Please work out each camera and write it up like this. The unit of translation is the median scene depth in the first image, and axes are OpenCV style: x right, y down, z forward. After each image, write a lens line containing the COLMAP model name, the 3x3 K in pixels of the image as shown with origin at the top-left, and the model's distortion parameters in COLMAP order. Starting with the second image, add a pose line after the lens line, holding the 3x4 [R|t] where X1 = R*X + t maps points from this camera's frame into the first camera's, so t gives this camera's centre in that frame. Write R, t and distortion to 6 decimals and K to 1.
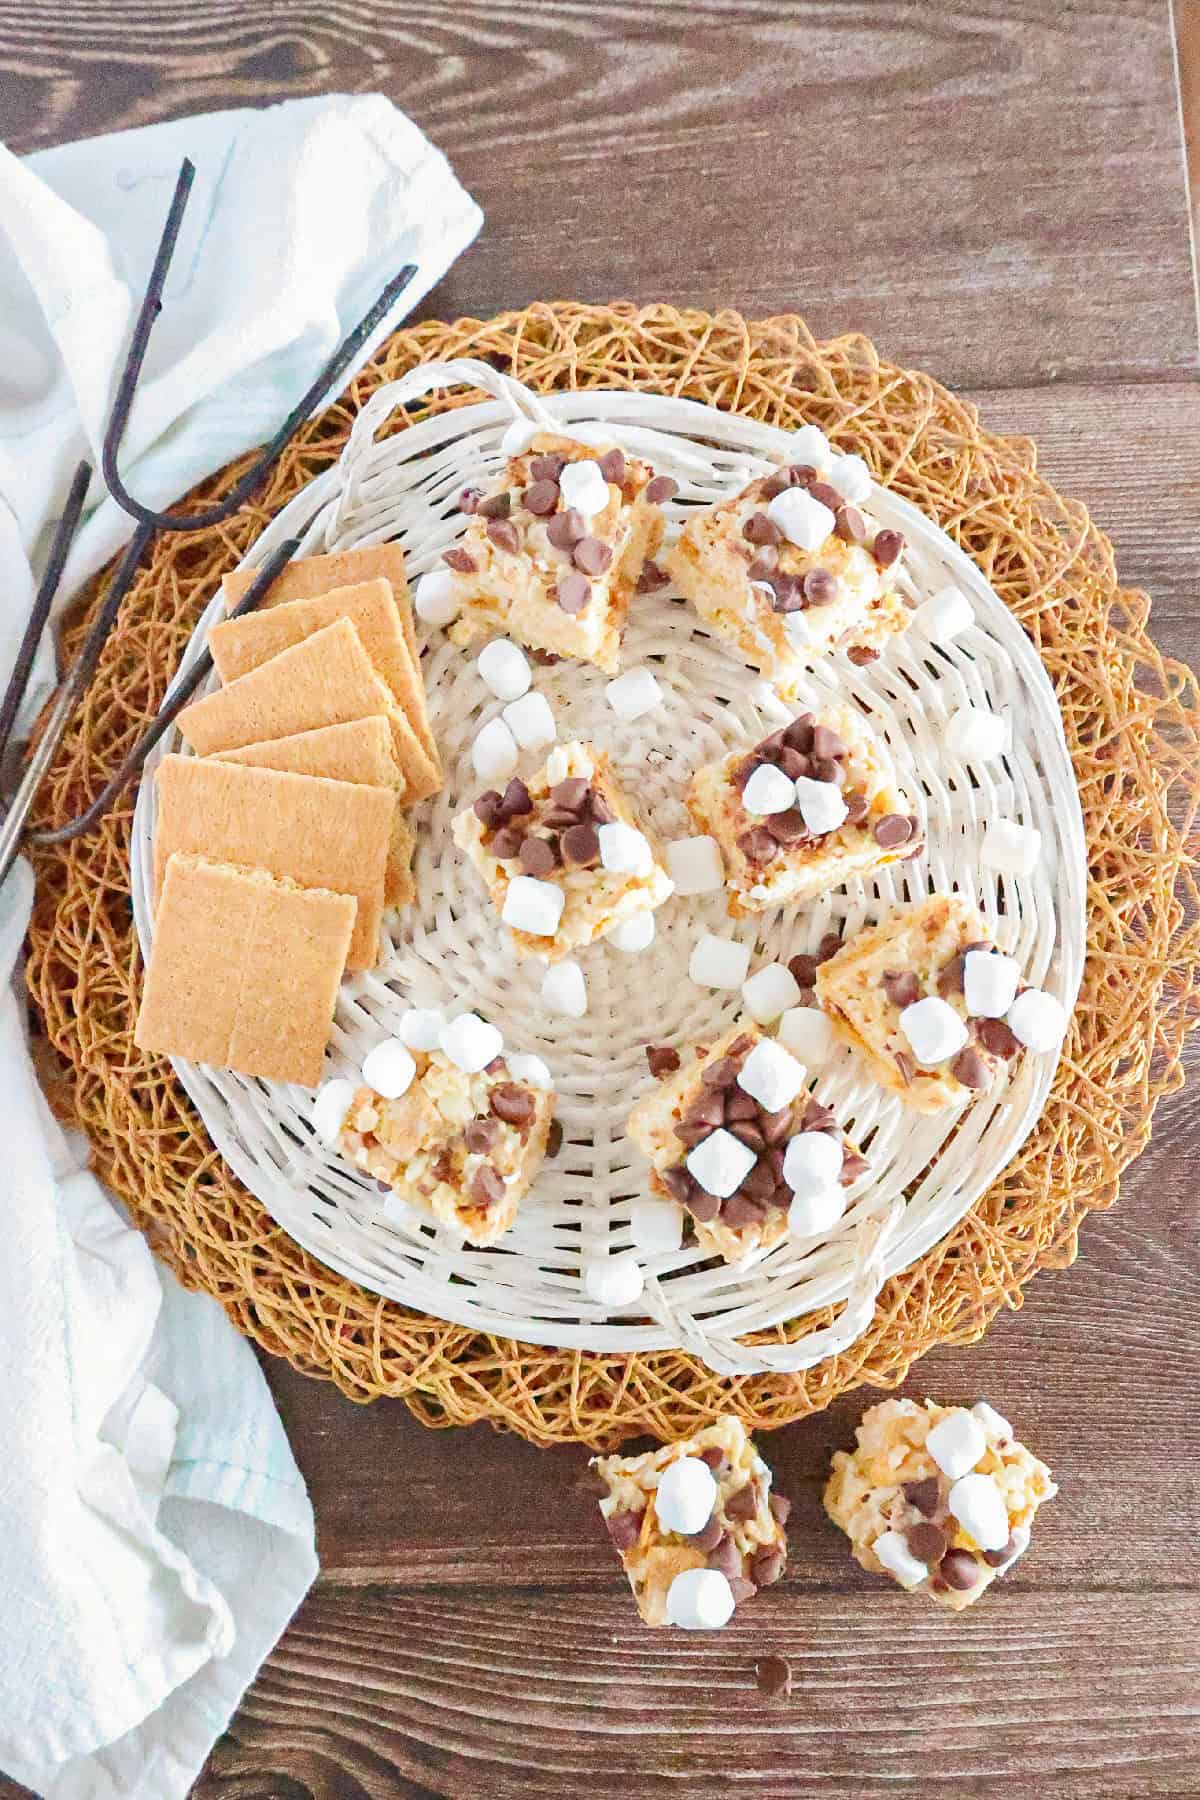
lens RADIAL K [[1375.1, 0, 600.0], [0, 1375.1, 900.0], [0, 0, 1]] dist [0.054538, 0.000157]
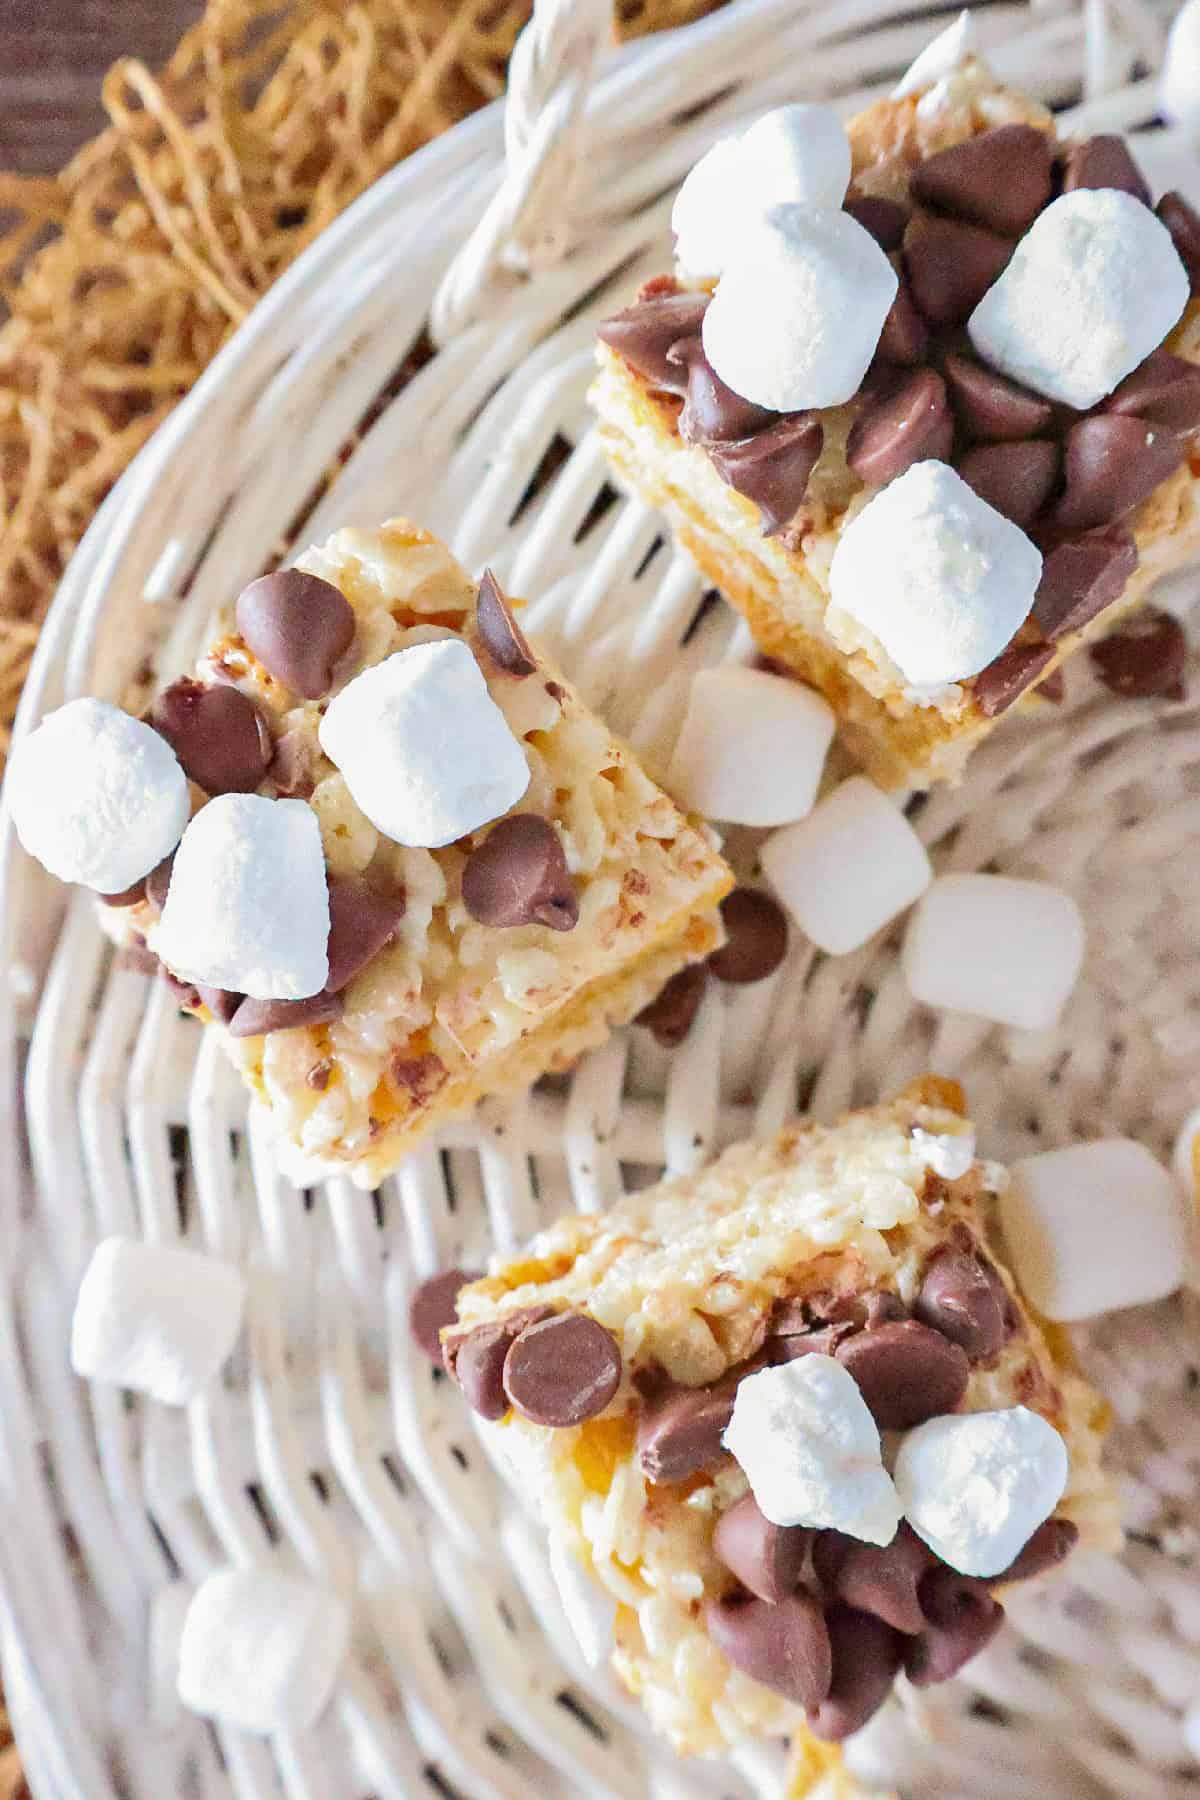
lens RADIAL K [[1973.7, 0, 613.7], [0, 1973.7, 901.9], [0, 0, 1]] dist [0.031870, -0.002152]
pose [[-0.999006, 0.043829, -0.008091, 0.198349], [-0.044487, -0.991648, 0.121056, 0.000621], [-0.002717, 0.121296, 0.992613, 0.536557]]
